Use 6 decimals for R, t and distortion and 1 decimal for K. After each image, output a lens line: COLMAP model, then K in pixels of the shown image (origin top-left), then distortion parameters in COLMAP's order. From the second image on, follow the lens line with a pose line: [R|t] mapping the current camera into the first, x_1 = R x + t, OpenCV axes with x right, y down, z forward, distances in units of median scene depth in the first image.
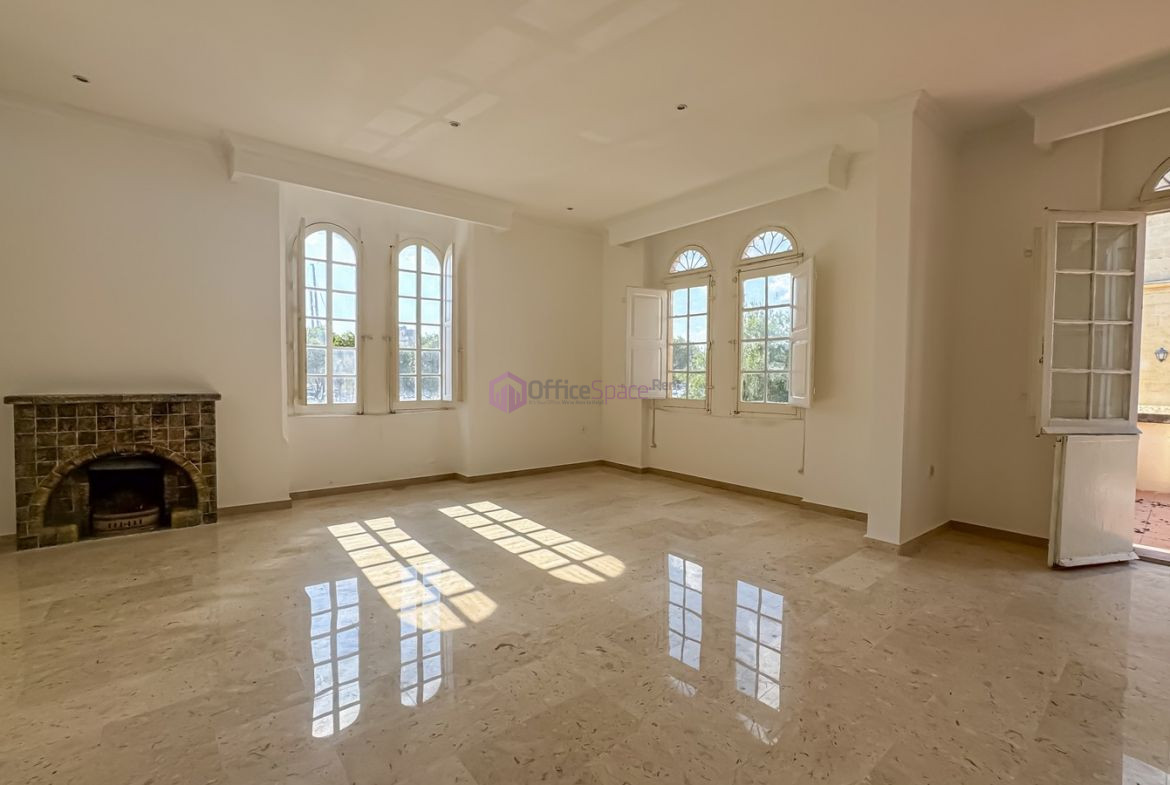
lens RADIAL K [[513.8, 0, 580.6], [0, 513.8, 389.8], [0, 0, 1]] dist [-0.030133, 0.014217]
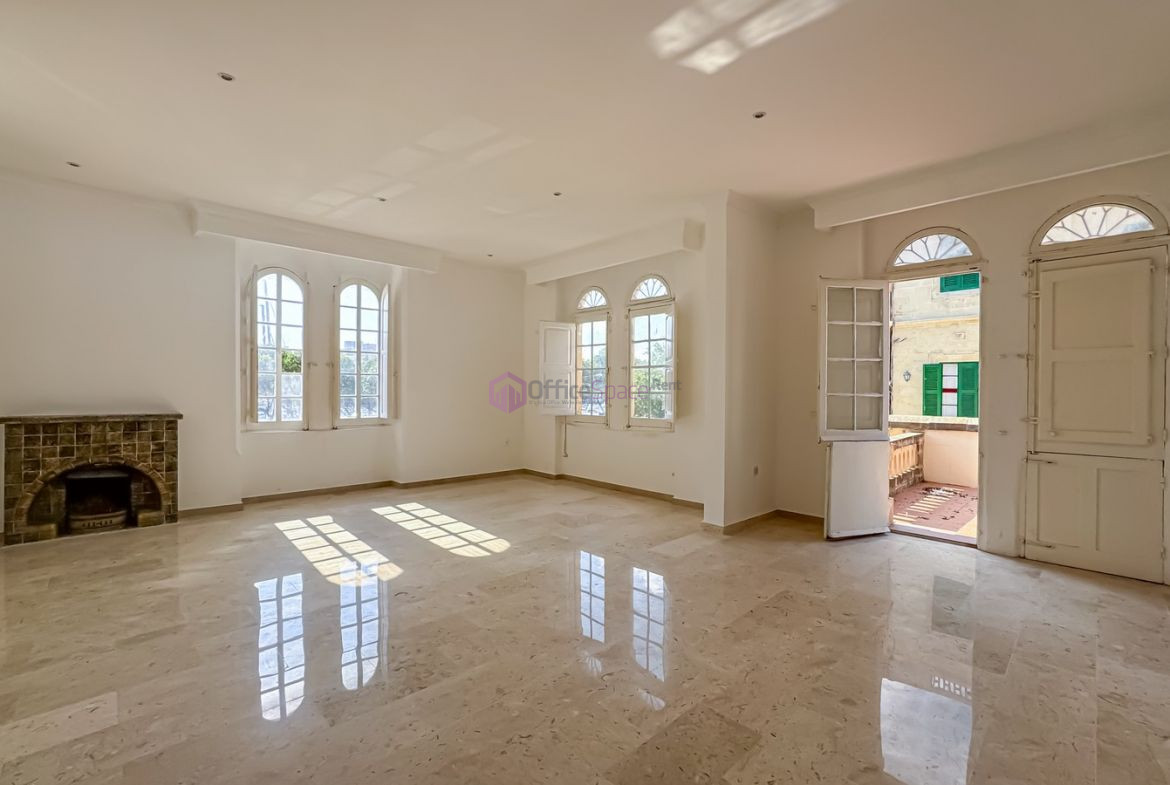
lens RADIAL K [[513.8, 0, 583.5], [0, 513.8, 391.5], [0, 0, 1]] dist [-0.030133, 0.014217]
pose [[0.996992, -0.001572, 0.077487, 0.130690], [0.003388, 0.999722, -0.023317, -0.012674], [-0.077429, 0.023510, 0.996721, -0.246919]]
